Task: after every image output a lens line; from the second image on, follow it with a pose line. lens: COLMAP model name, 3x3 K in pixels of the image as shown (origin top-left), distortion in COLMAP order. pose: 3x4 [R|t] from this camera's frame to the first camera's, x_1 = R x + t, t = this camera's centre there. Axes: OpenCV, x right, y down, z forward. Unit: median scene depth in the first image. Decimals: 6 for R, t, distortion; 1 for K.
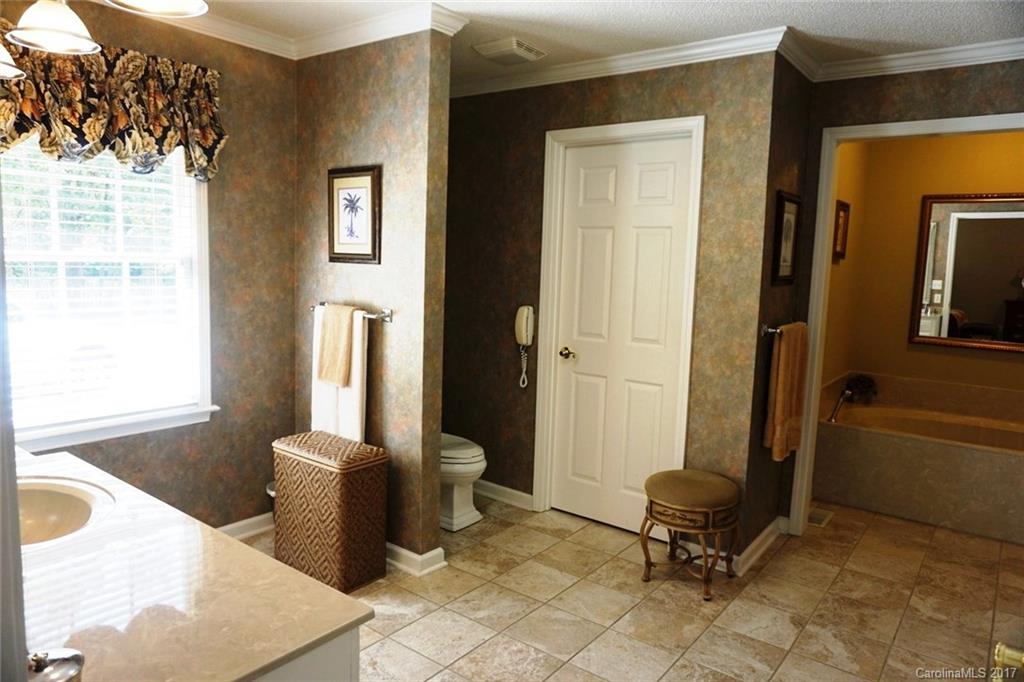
lens RADIAL K [[687.6, 0, 513.4], [0, 687.6, 341.5], [0, 0, 1]] dist [-0.000147, -0.000839]
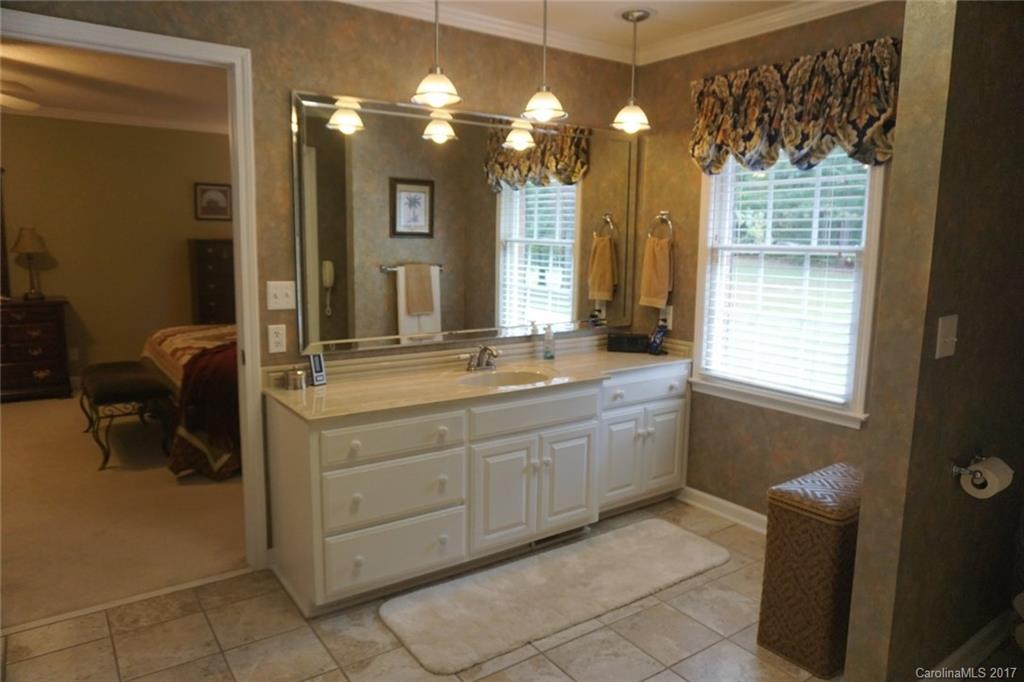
lens RADIAL K [[687.6, 0, 513.6], [0, 687.6, 339.1], [0, 0, 1]] dist [-0.000147, -0.000839]
pose [[-0.285104, 0.105019, -0.952726, 0.602943], [-0.136175, 0.979459, 0.148716, -0.083036], [0.948774, 0.172137, -0.264947, 0.871270]]
